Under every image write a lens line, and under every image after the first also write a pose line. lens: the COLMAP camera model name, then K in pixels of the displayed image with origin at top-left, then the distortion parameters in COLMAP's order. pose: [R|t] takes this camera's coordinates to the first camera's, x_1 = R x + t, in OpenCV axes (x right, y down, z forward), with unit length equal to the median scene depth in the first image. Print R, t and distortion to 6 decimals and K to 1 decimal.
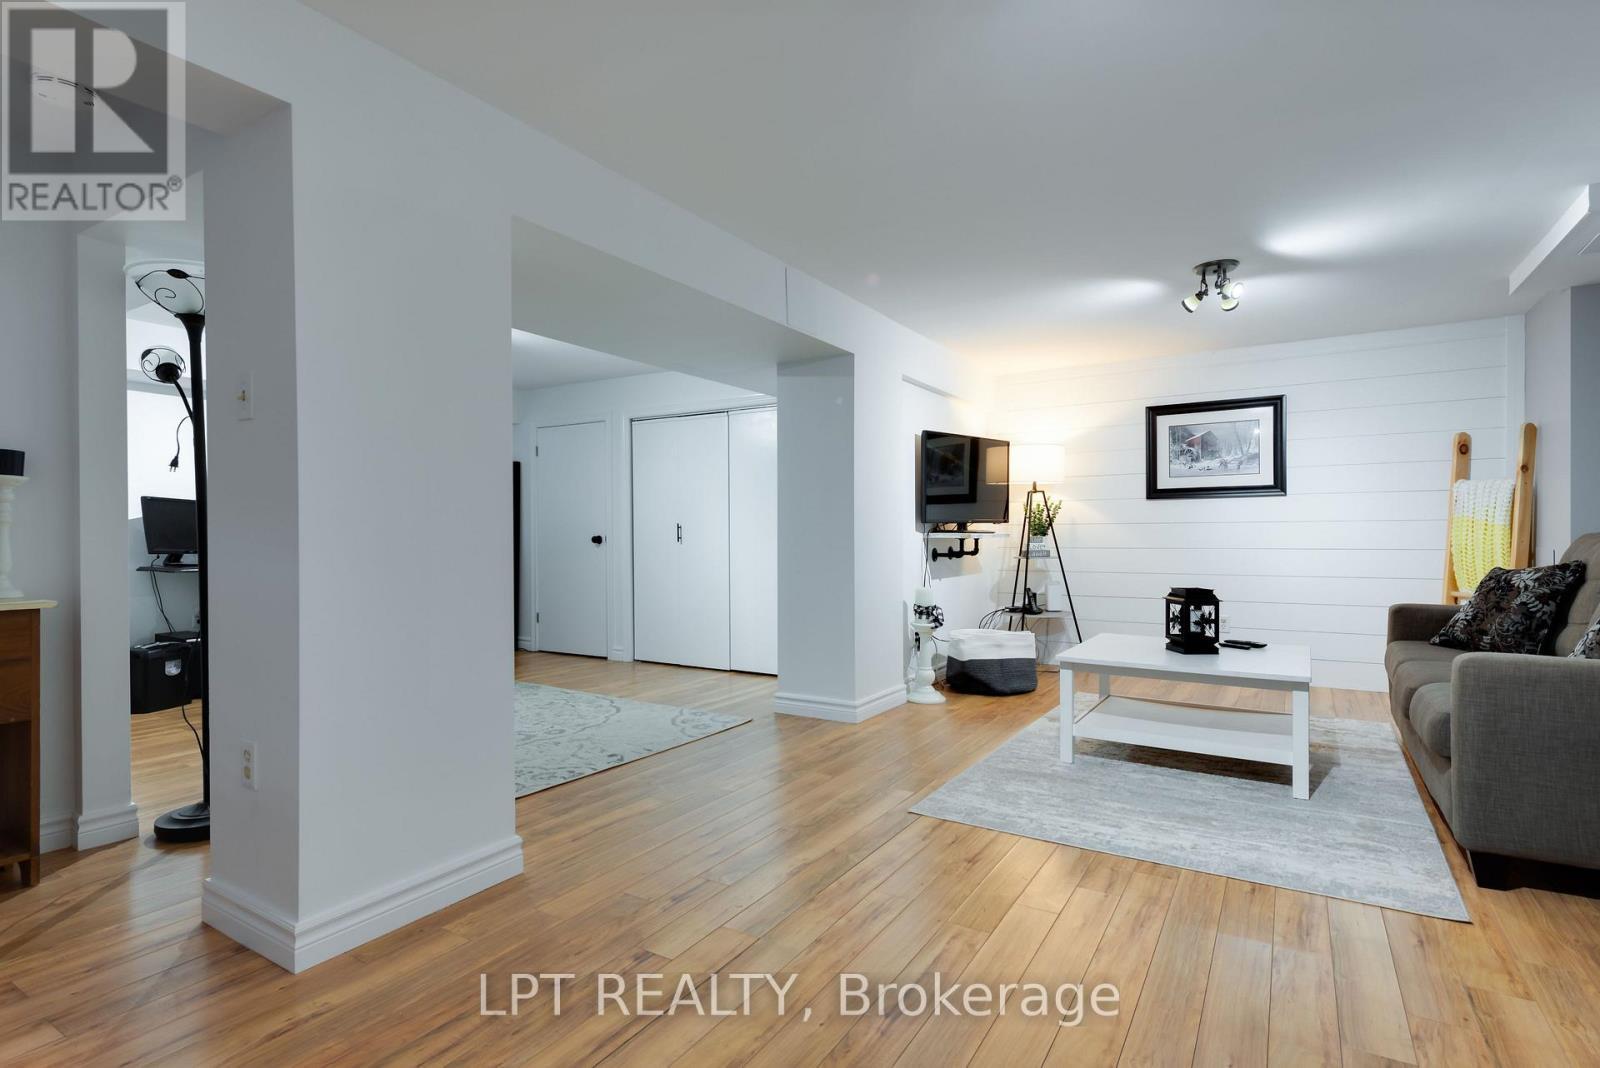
lens RADIAL K [[787.6, 0, 801.1], [0, 787.6, 536.0], [0, 0, 1]] dist [0.011625, -0.000104]
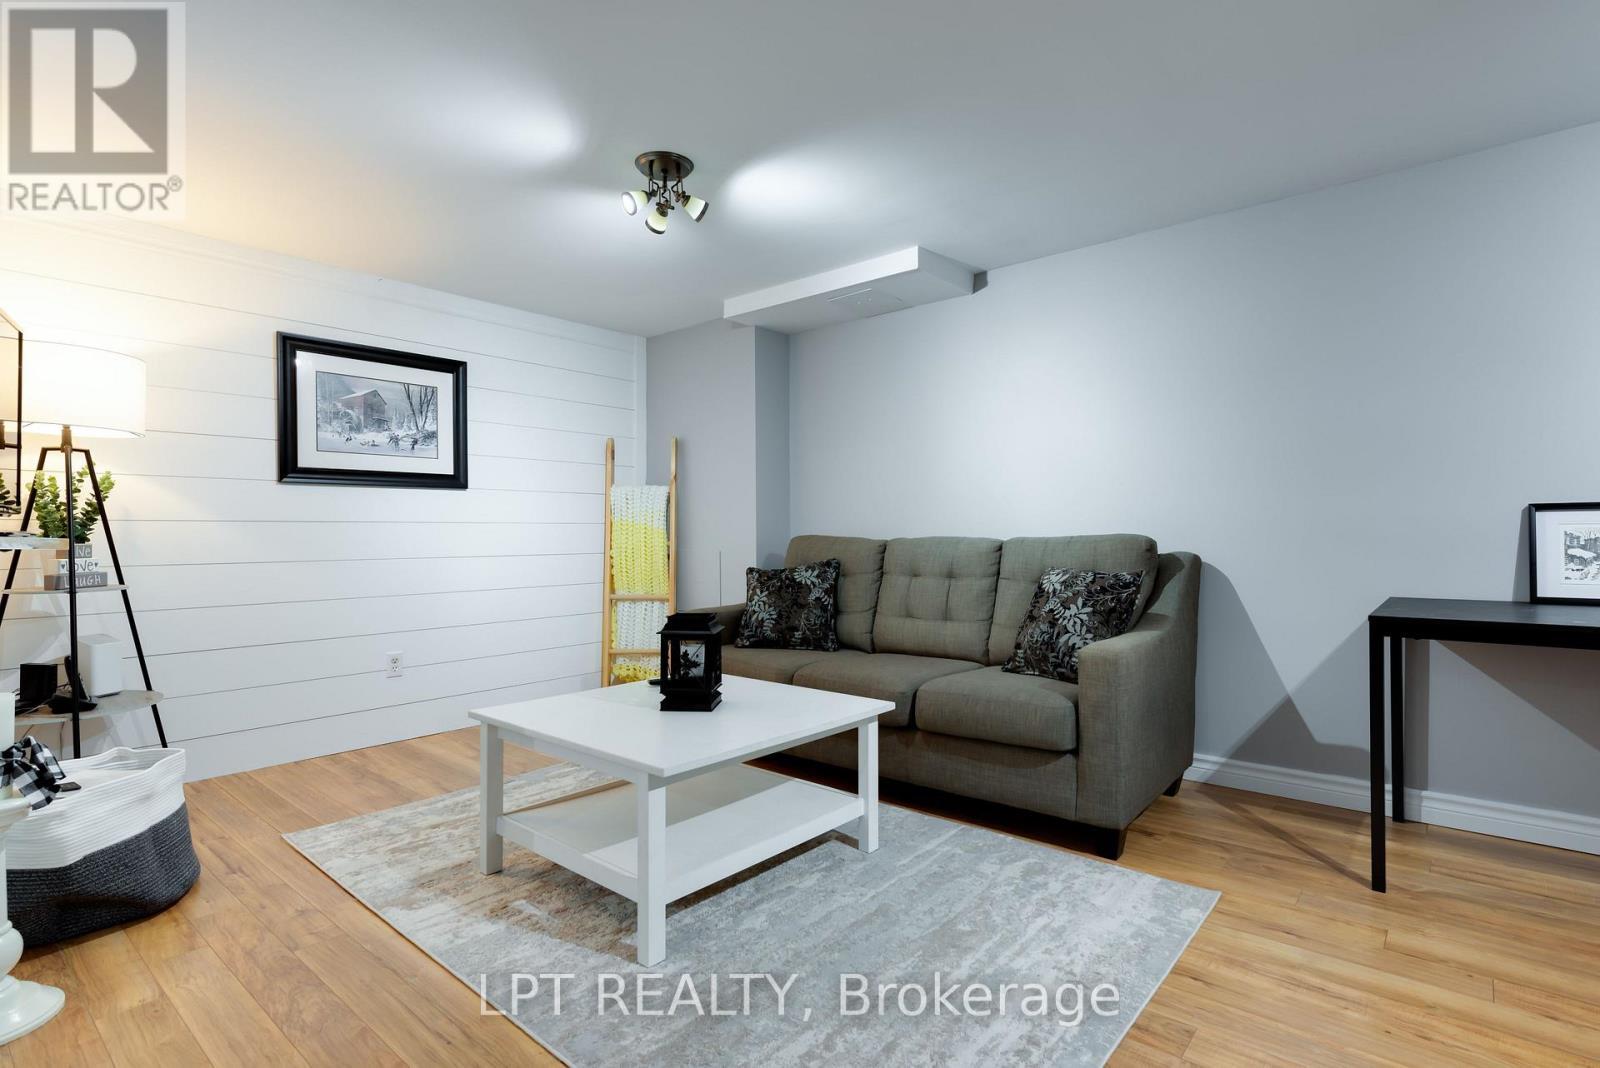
lens RADIAL K [[787.6, 0, 800.7], [0, 787.6, 533.4], [0, 0, 1]] dist [0.011625, -0.000104]
pose [[0.148798, 0.004946, 0.988855, -0.120640], [0.007005, 0.999957, -0.006056, 0.000116], [-0.988843, 0.007828, 0.148757, 0.551898]]
